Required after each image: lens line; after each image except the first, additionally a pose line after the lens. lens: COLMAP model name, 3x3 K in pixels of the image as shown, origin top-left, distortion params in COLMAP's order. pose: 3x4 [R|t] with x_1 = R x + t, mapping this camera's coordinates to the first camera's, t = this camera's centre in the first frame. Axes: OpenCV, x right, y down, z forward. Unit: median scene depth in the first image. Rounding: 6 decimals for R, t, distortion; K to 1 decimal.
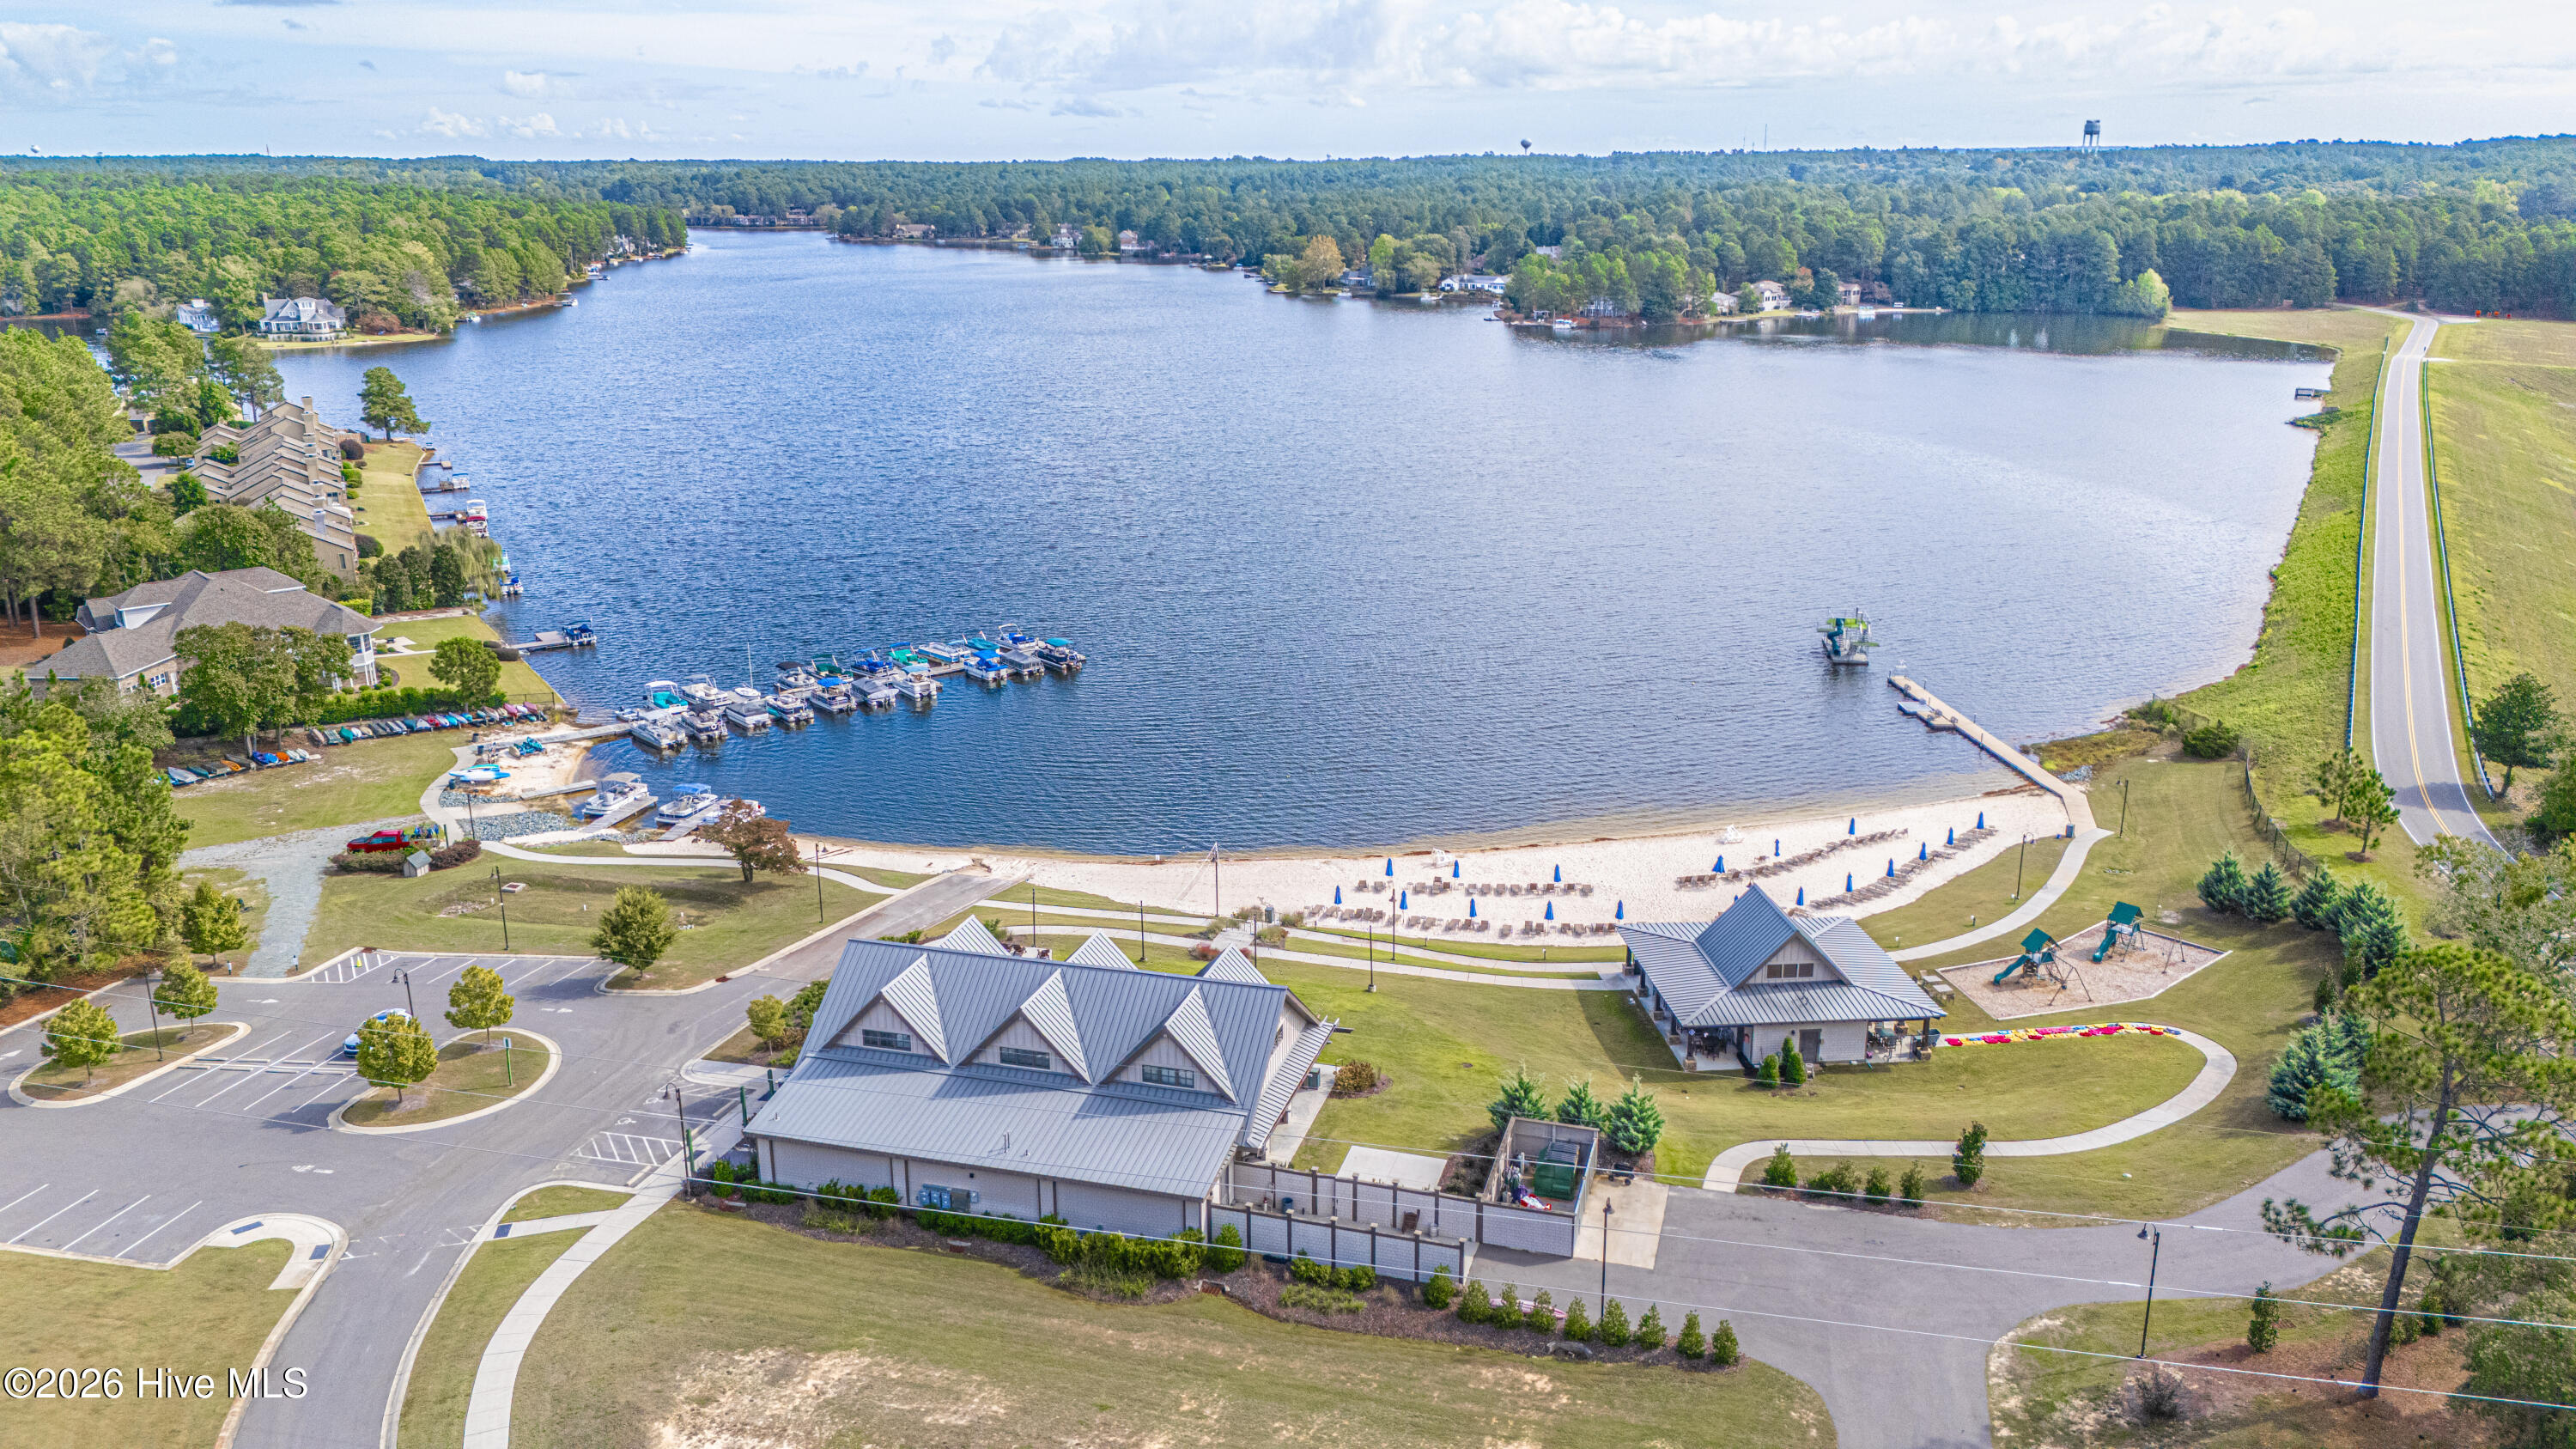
lens RADIAL K [[1924.8, 0, 1304.3], [0, 1924.8, 730.6], [0, 0, 1]] dist [0.085247, -0.084668]
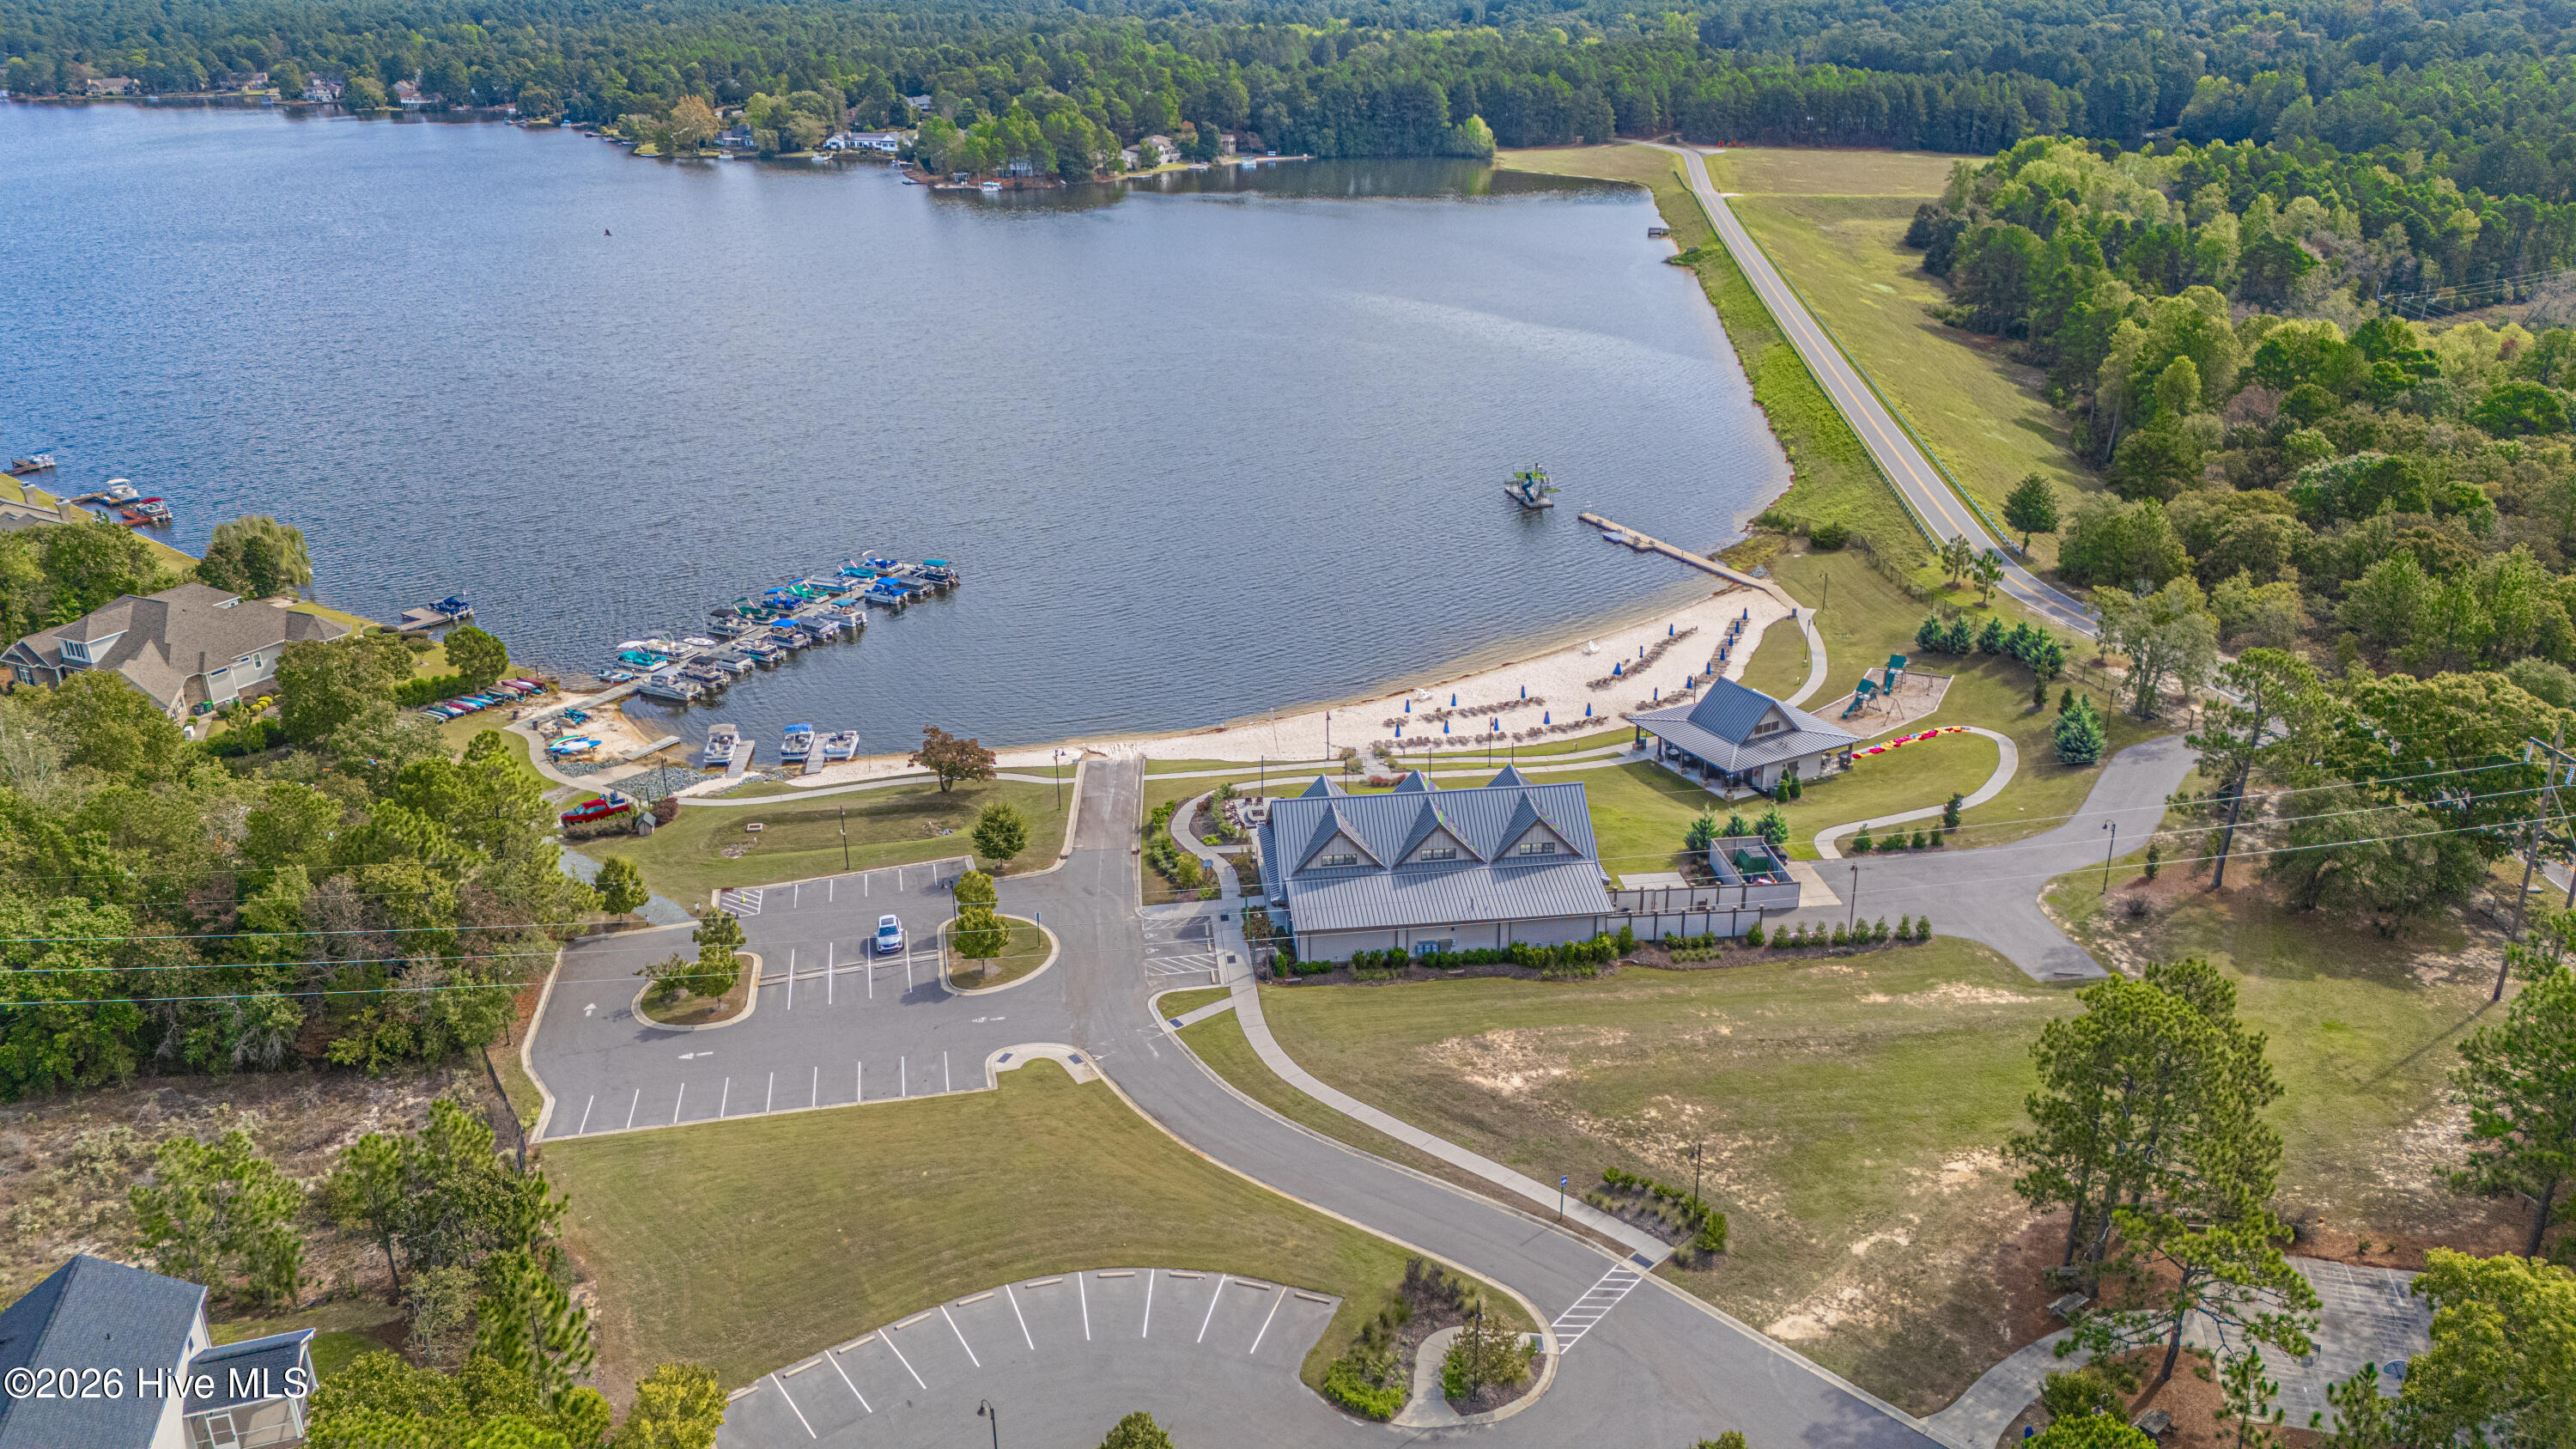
lens RADIAL K [[1975.9, 0, 1327.8], [0, 1975.9, 720.0], [0, 0, 1]] dist [0.107073, -0.137808]
pose [[0.917139, -0.149130, 0.369616, -0.421548], [0.118666, 0.987476, 0.103969, -0.056340], [-0.380492, -0.051493, 0.923350, -0.207790]]
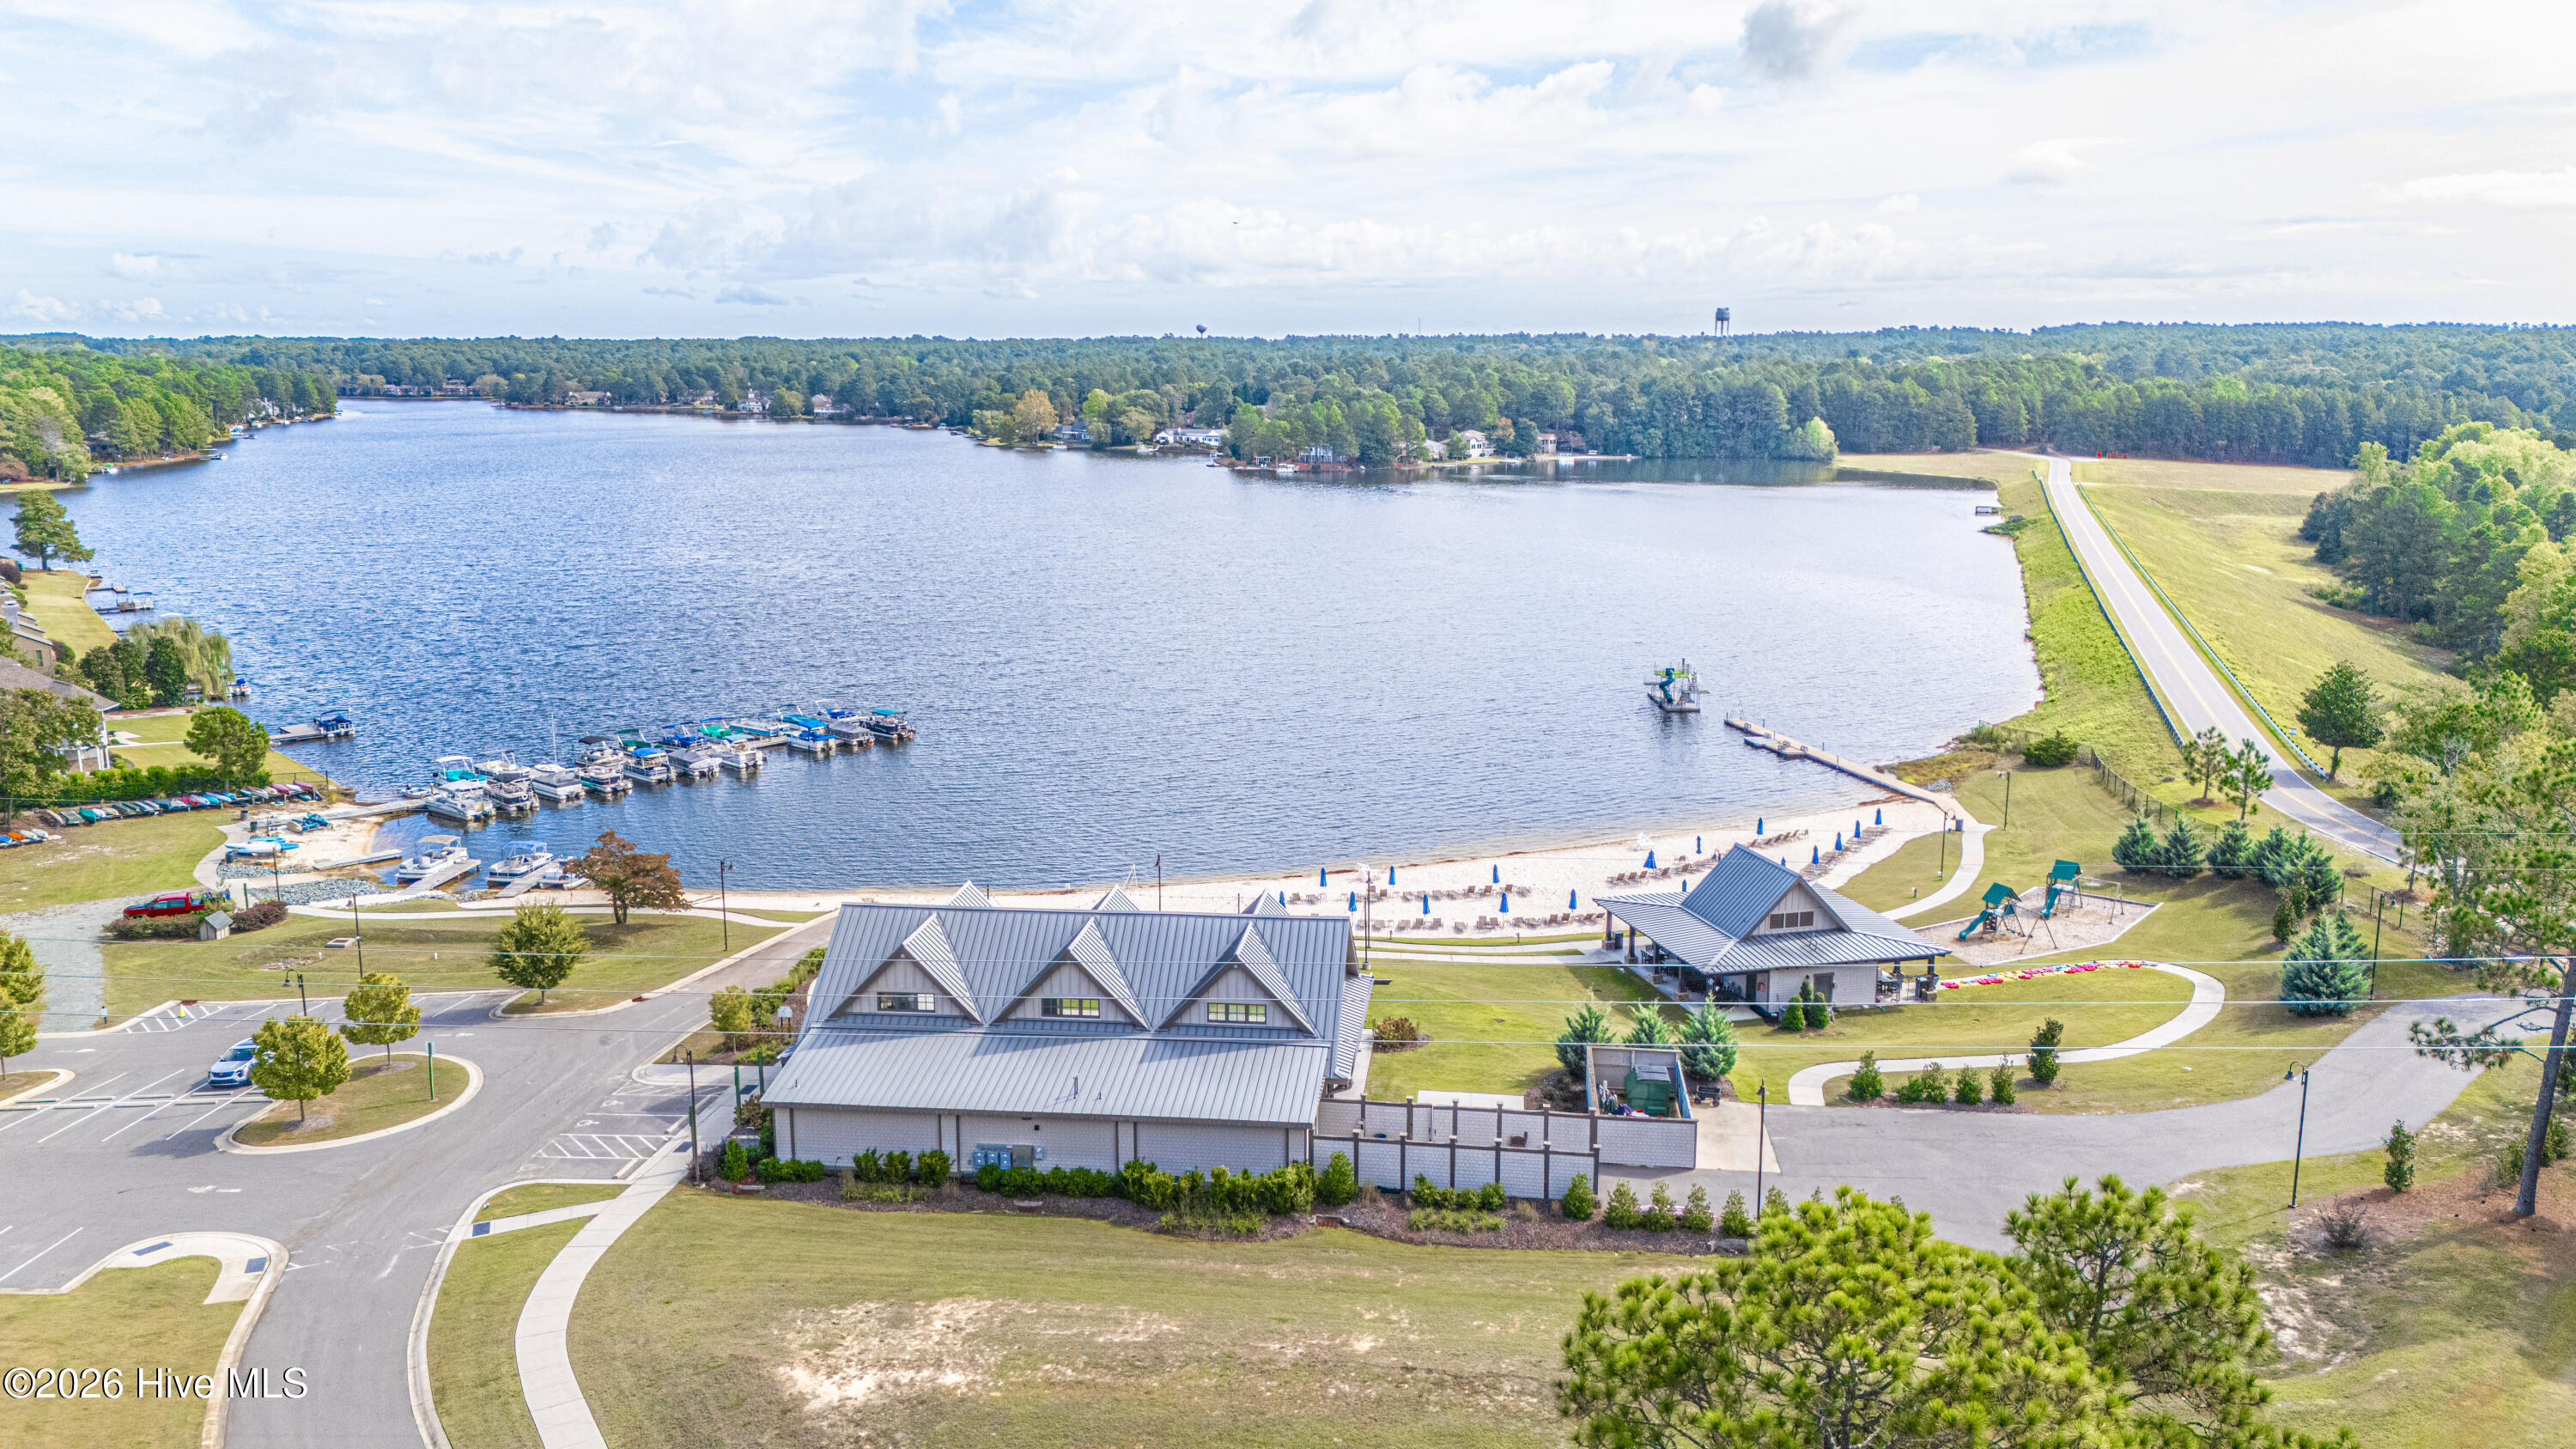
lens RADIAL K [[1924.8, 0, 1304.3], [0, 1924.8, 730.6], [0, 0, 1]] dist [0.085247, -0.084668]
pose [[0.985126, -0.030827, 0.169045, -0.100337], [0.047070, 0.994559, -0.092937, 0.070238], [-0.165260, 0.099511, 0.981217, 0.045730]]
